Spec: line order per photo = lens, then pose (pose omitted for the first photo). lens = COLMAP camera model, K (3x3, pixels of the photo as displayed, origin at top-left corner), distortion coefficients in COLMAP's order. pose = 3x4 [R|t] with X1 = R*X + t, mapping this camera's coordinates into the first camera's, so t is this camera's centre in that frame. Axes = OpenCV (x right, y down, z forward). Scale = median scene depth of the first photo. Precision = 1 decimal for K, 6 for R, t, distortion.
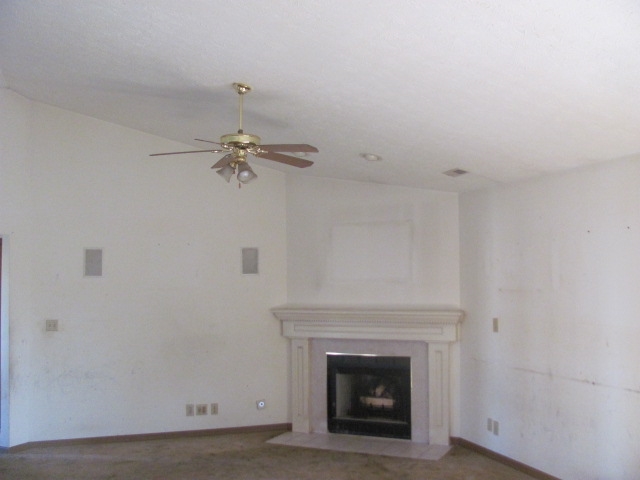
lens RADIAL K [[671.5, 0, 320.0], [0, 671.5, 240.0], [0, 0, 1]] dist [-0.132349, 0.002145]
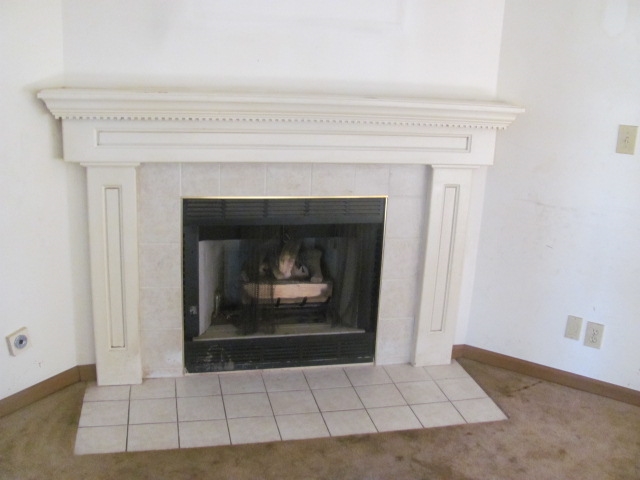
lens RADIAL K [[671.5, 0, 320.0], [0, 671.5, 240.0], [0, 0, 1]] dist [-0.132349, 0.002145]
pose [[0.784055, -0.123639, 0.608253, -0.178943], [-0.088520, 0.947669, 0.306736, 0.061810], [-0.614347, -0.294340, 0.732080, 0.651906]]
